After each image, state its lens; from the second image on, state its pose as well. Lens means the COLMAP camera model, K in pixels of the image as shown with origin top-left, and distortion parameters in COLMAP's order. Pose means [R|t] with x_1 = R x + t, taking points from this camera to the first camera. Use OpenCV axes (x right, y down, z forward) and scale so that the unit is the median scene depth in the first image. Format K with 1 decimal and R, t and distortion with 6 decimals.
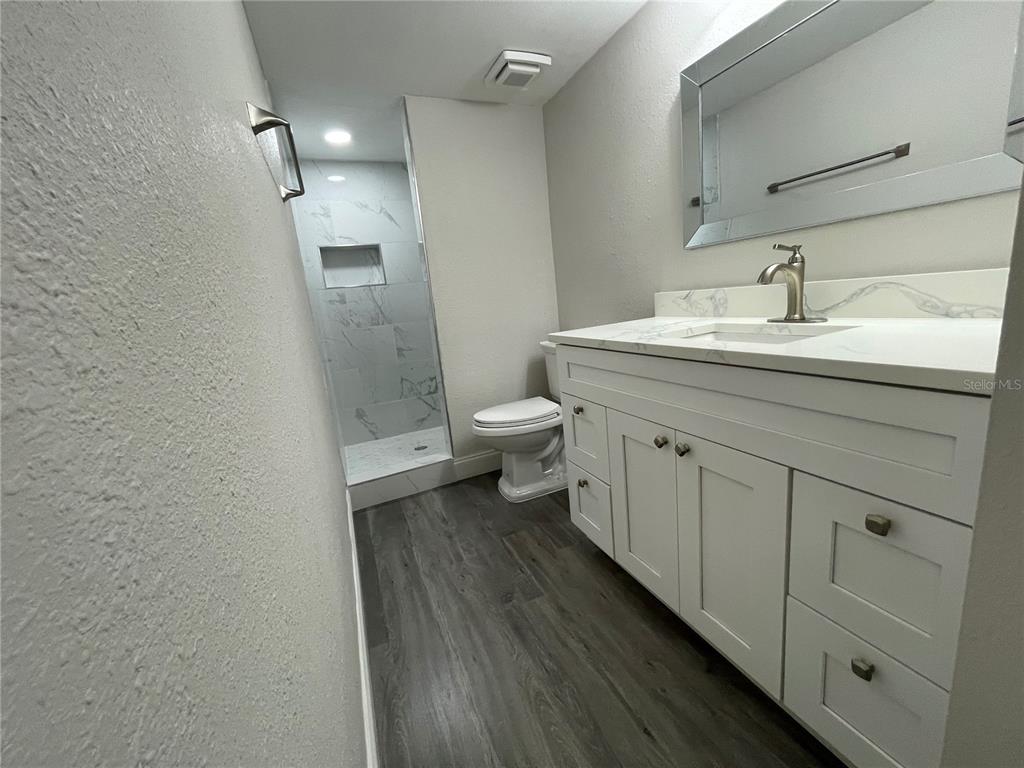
lens RADIAL K [[415.8, 0, 510.6], [0, 415.8, 383.5], [0, 0, 1]] dist [-0.003877, -0.000194]
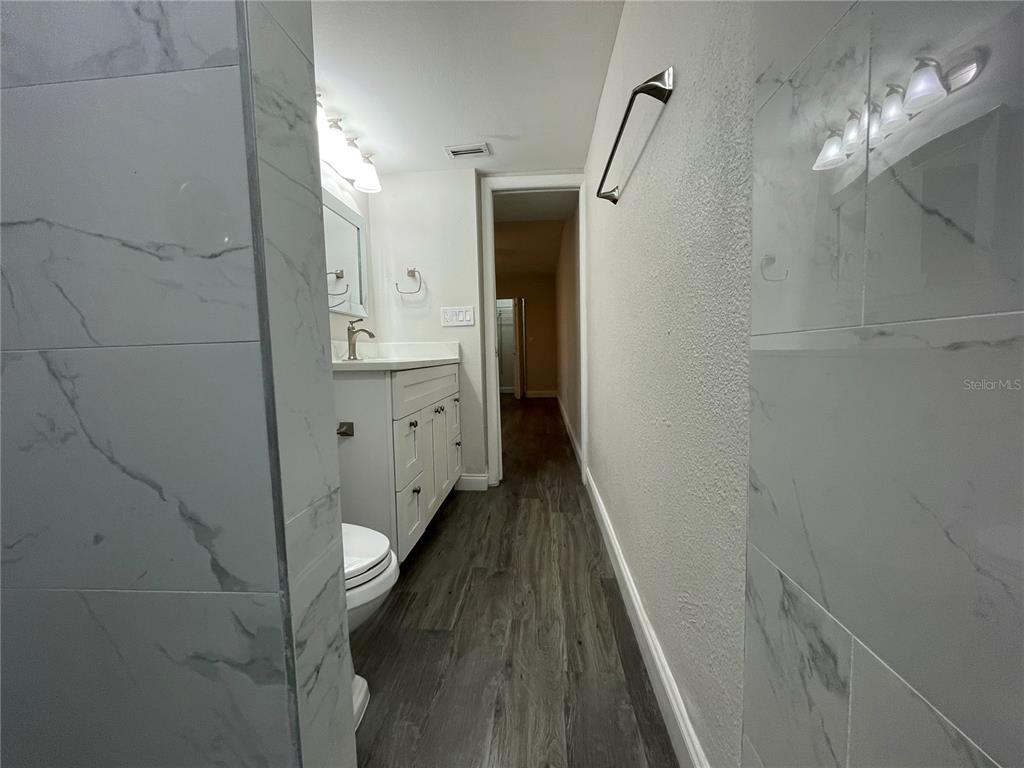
lens RADIAL K [[415.8, 0, 510.7], [0, 415.8, 386.4], [0, 0, 1]] dist [-0.003877, -0.000194]
pose [[-0.881003, 0.085828, 0.465260, -0.528525], [0.205344, 0.955318, 0.212605, -0.194348], [-0.426224, 0.282844, -0.859263, 1.558525]]
